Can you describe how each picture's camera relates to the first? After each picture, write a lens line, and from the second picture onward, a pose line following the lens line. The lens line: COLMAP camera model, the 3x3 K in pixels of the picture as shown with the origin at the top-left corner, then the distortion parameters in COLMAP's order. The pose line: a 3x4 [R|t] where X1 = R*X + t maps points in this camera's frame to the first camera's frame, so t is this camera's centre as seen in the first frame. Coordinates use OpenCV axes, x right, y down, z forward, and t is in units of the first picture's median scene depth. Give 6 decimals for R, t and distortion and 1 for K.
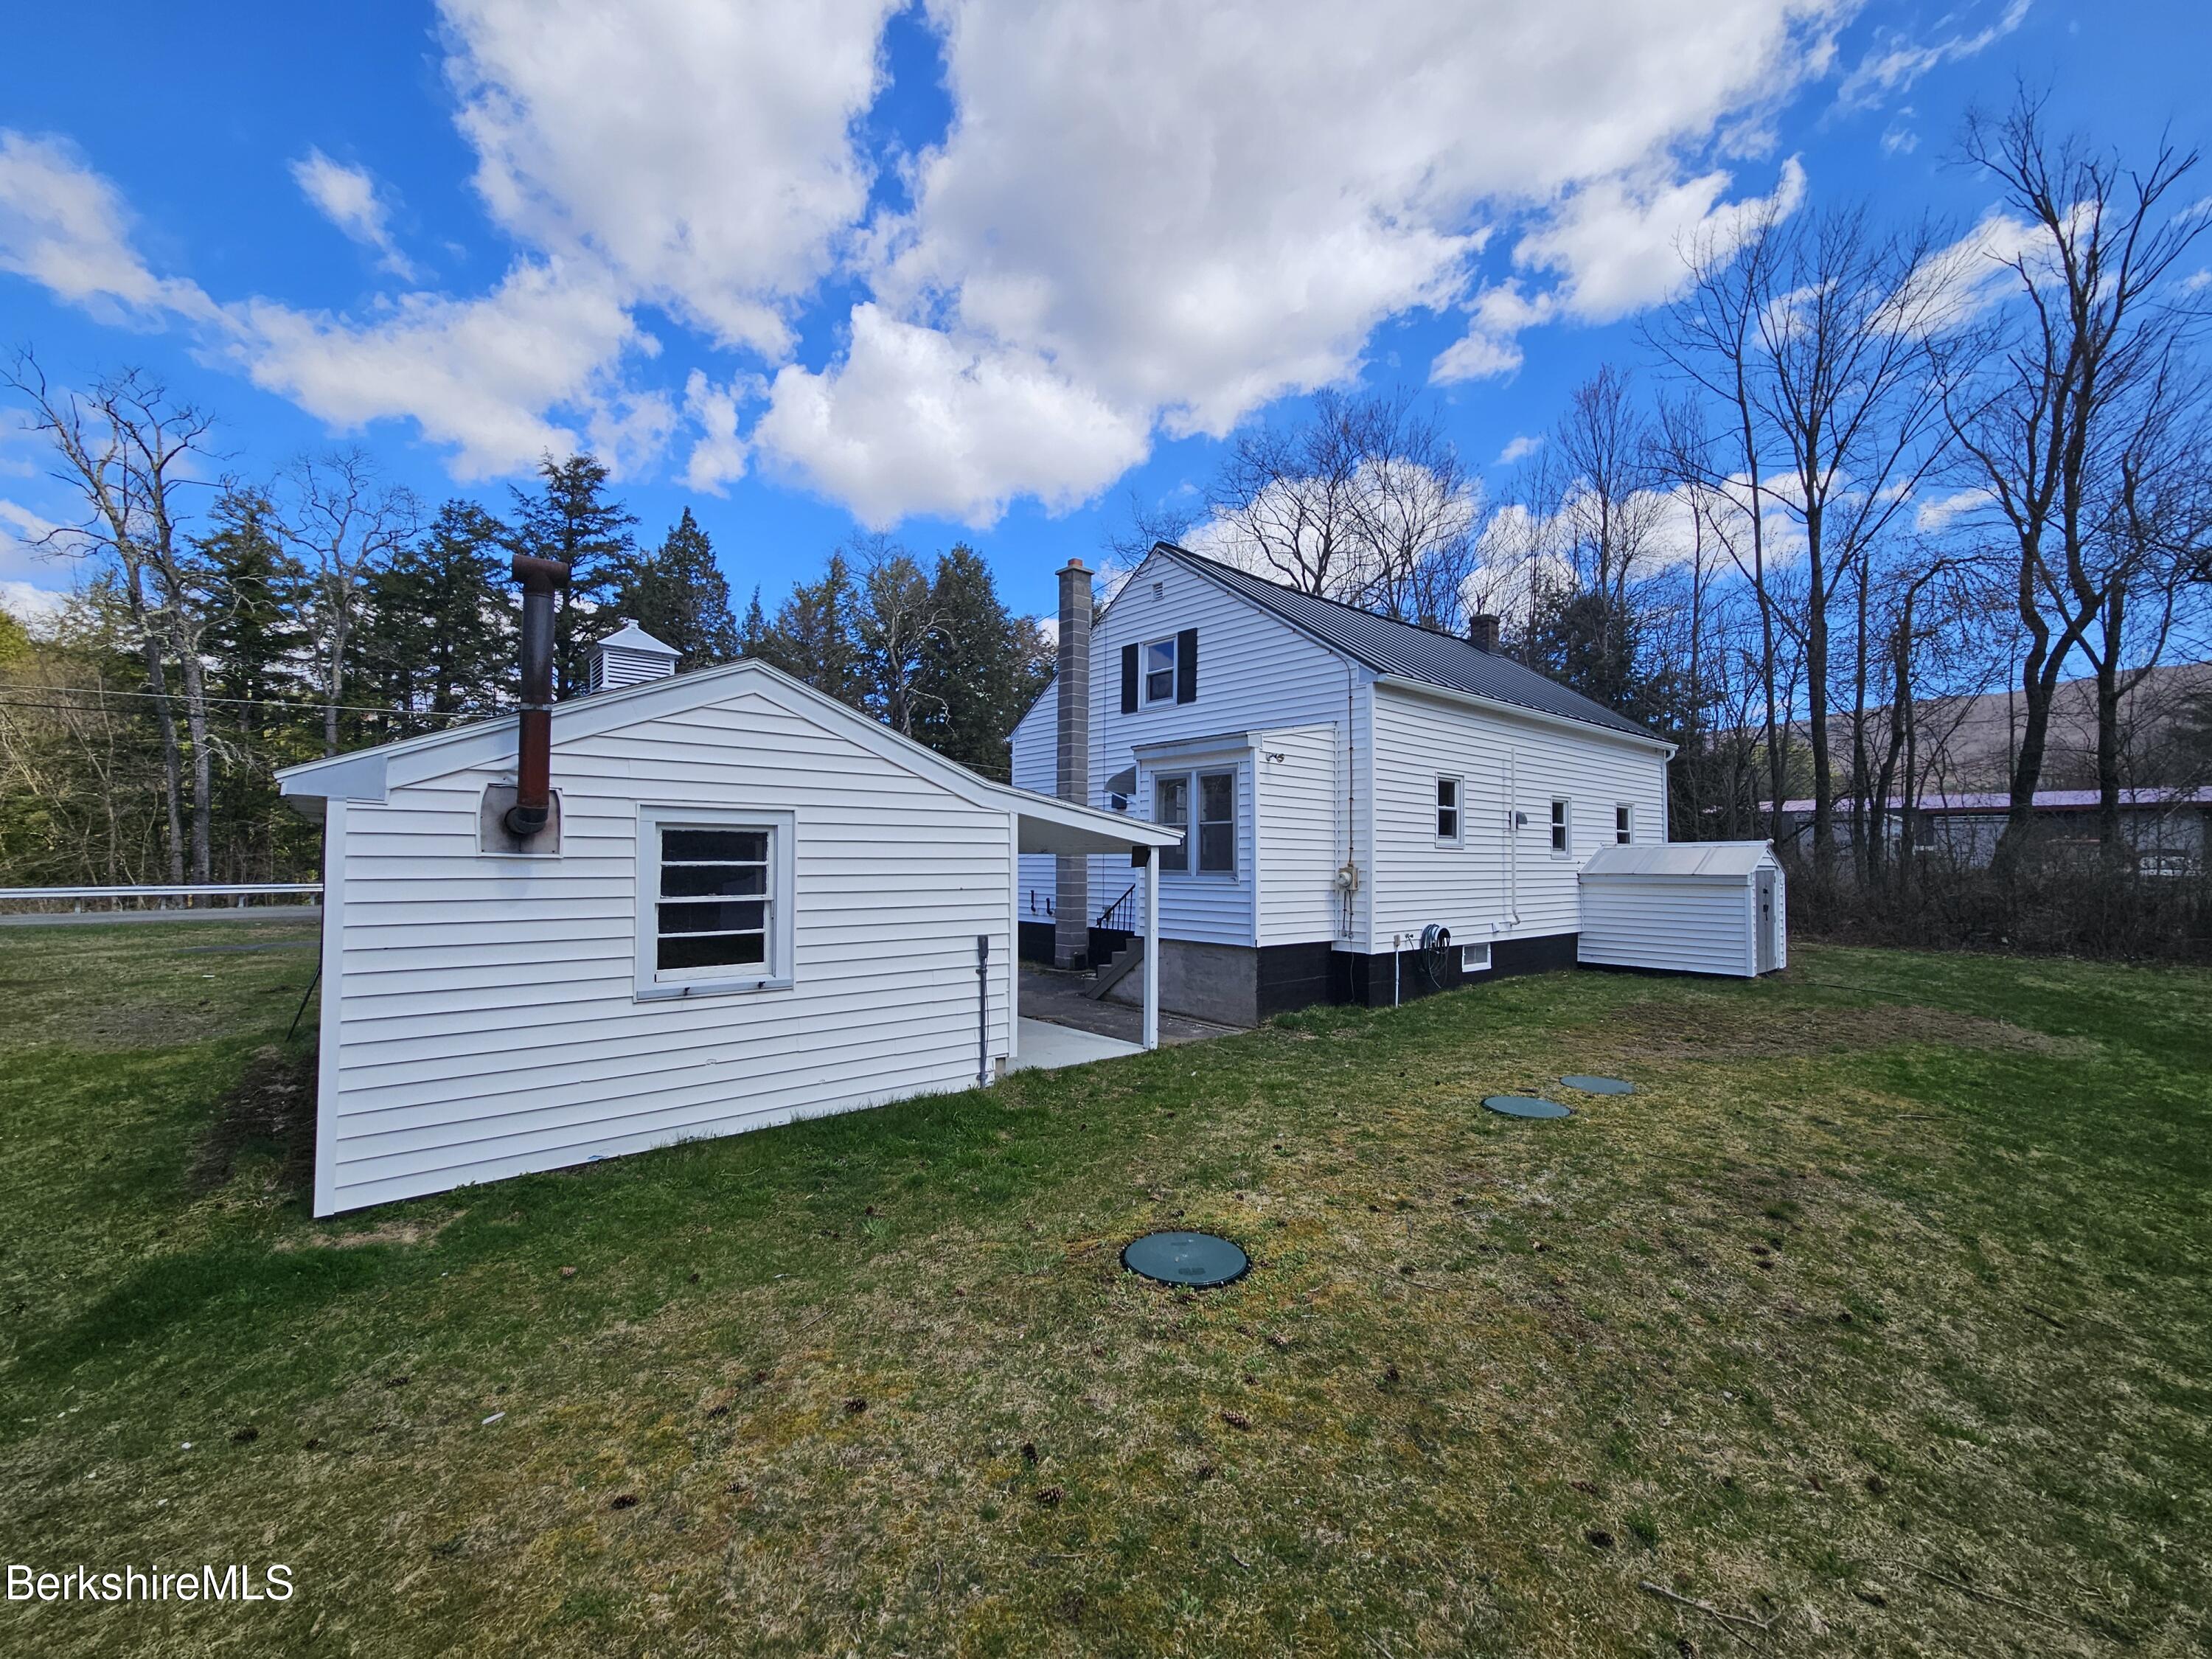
lens RADIAL K [[911.3, 0, 1103.2], [0, 911.3, 835.9], [0, 0, 1]] dist [-0.000323, -0.000120]
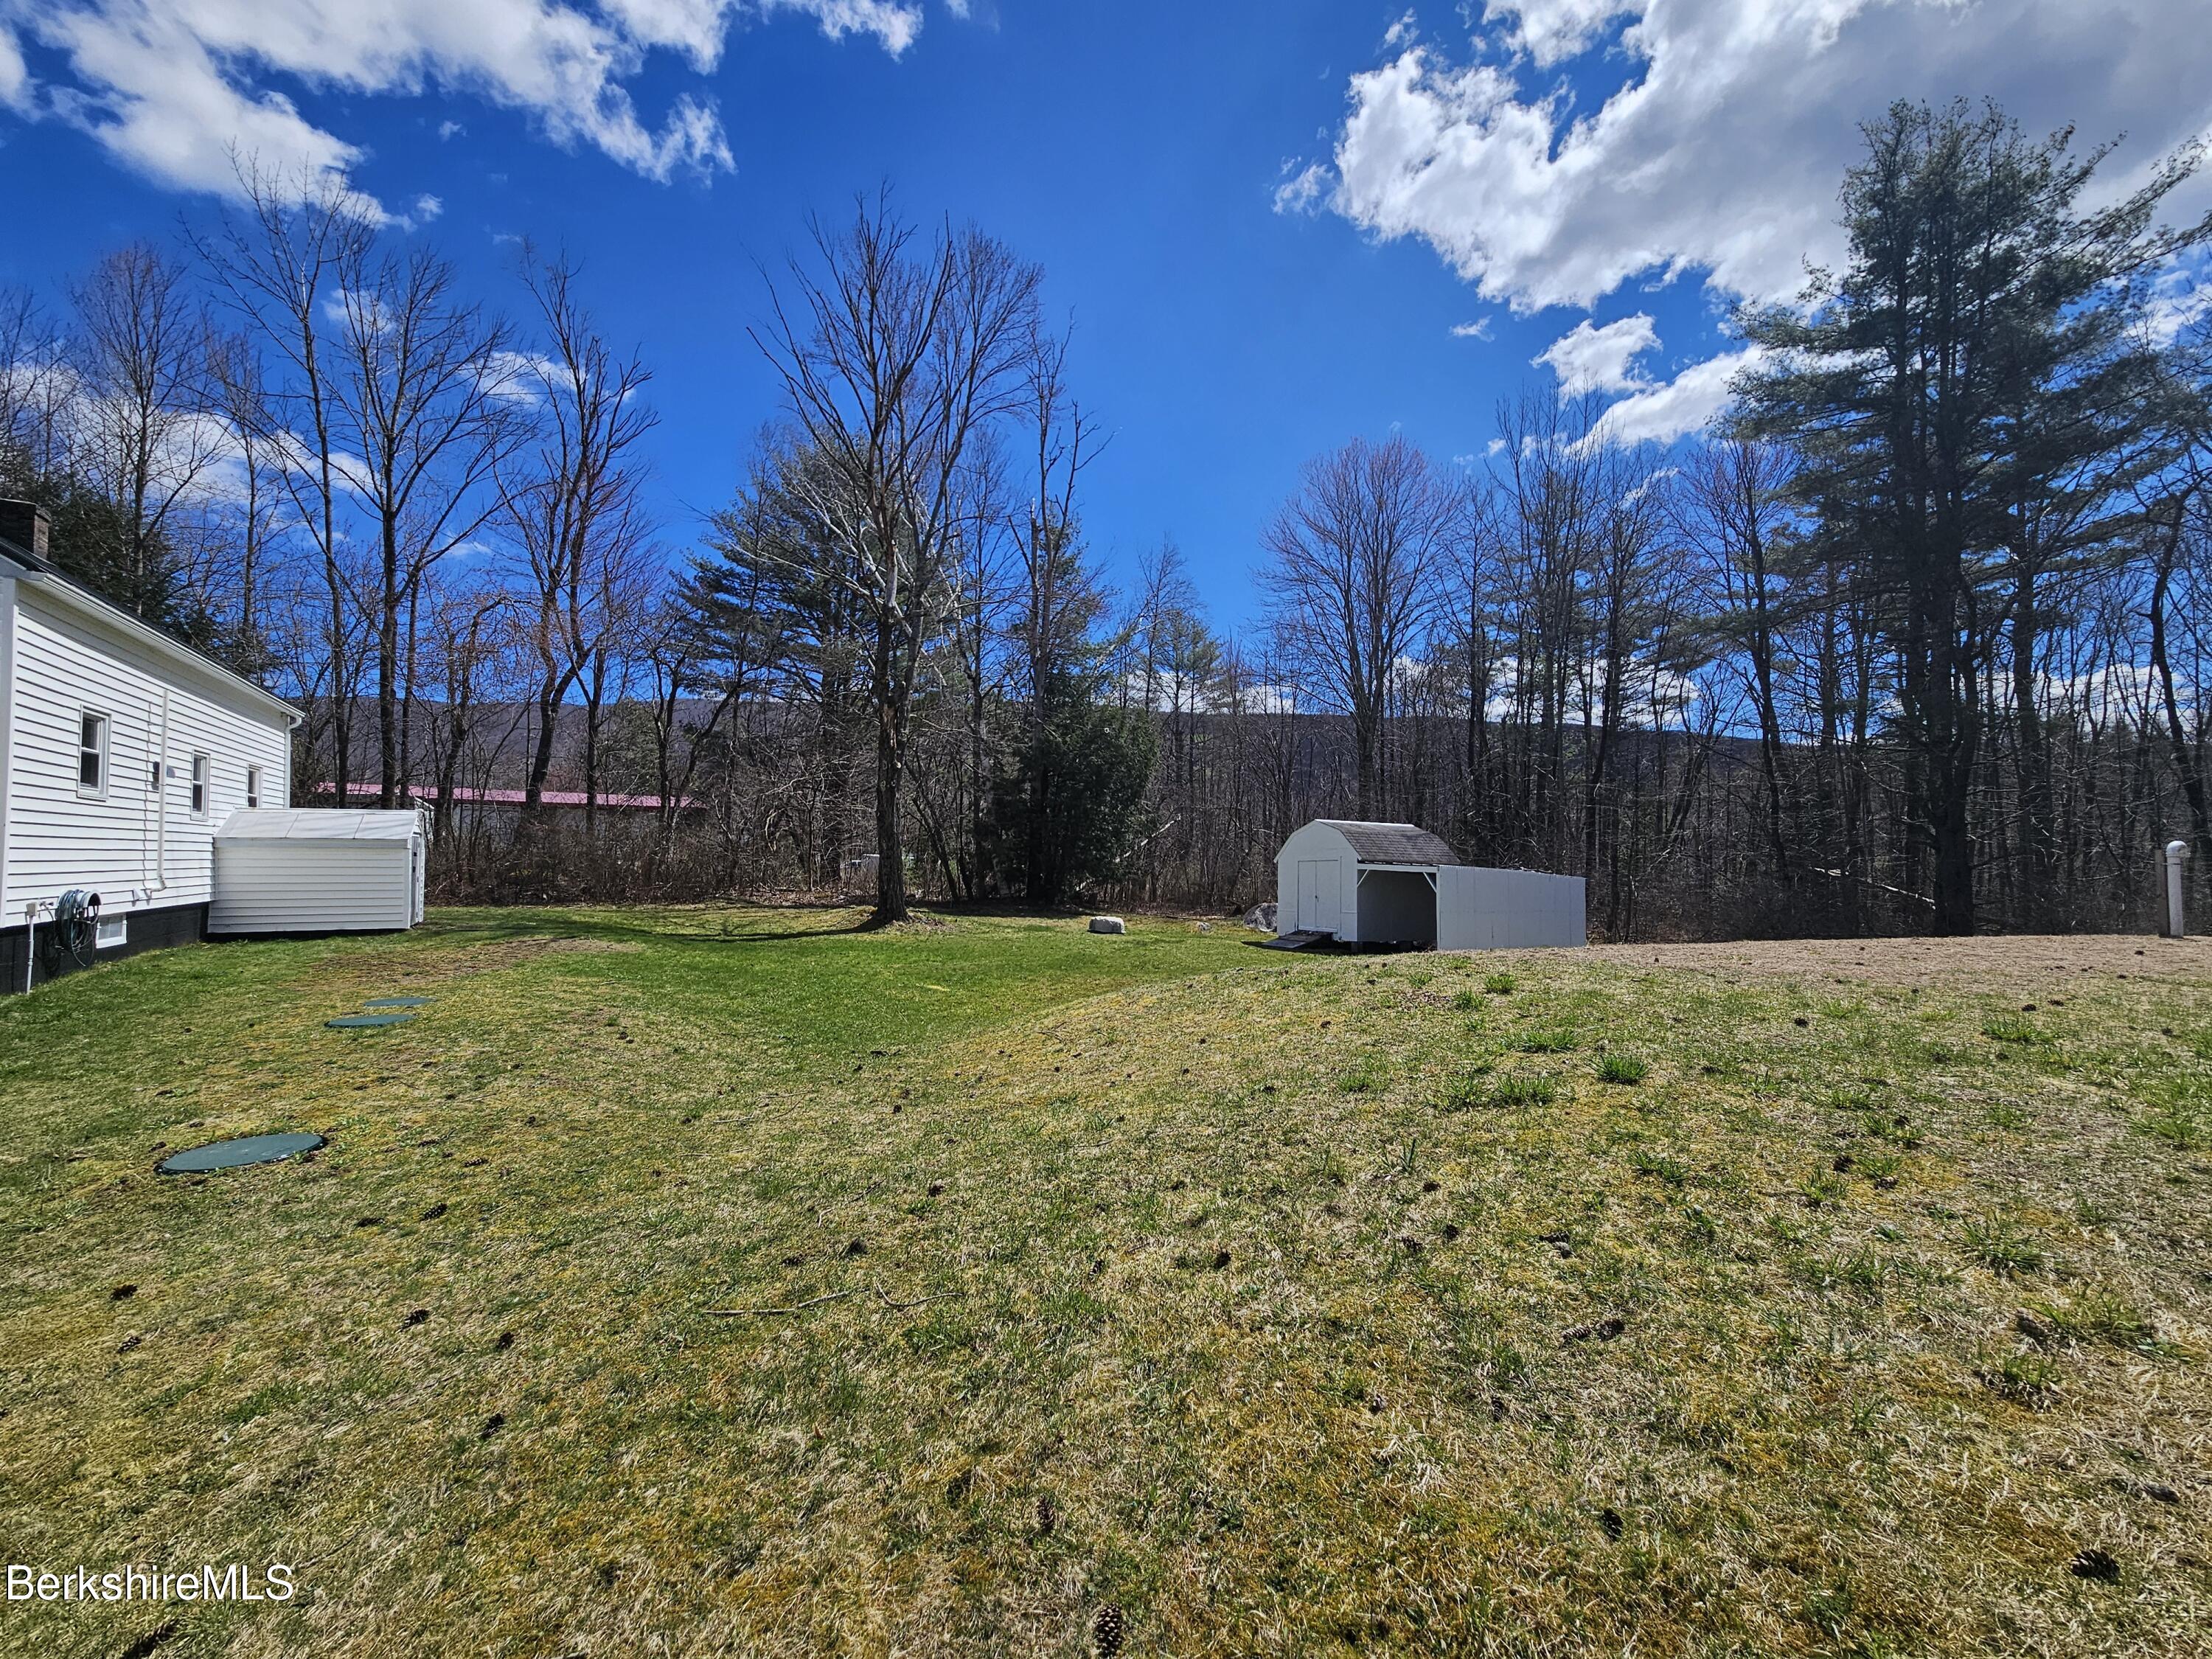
lens RADIAL K [[911.3, 0, 1103.2], [0, 911.3, 835.9], [0, 0, 1]] dist [-0.000323, -0.000120]
pose [[0.174404, 0.021170, 0.984447, -0.256117], [-0.035428, 0.999256, -0.015212, 0.024949], [-0.984037, -0.032224, 0.175025, -0.049954]]
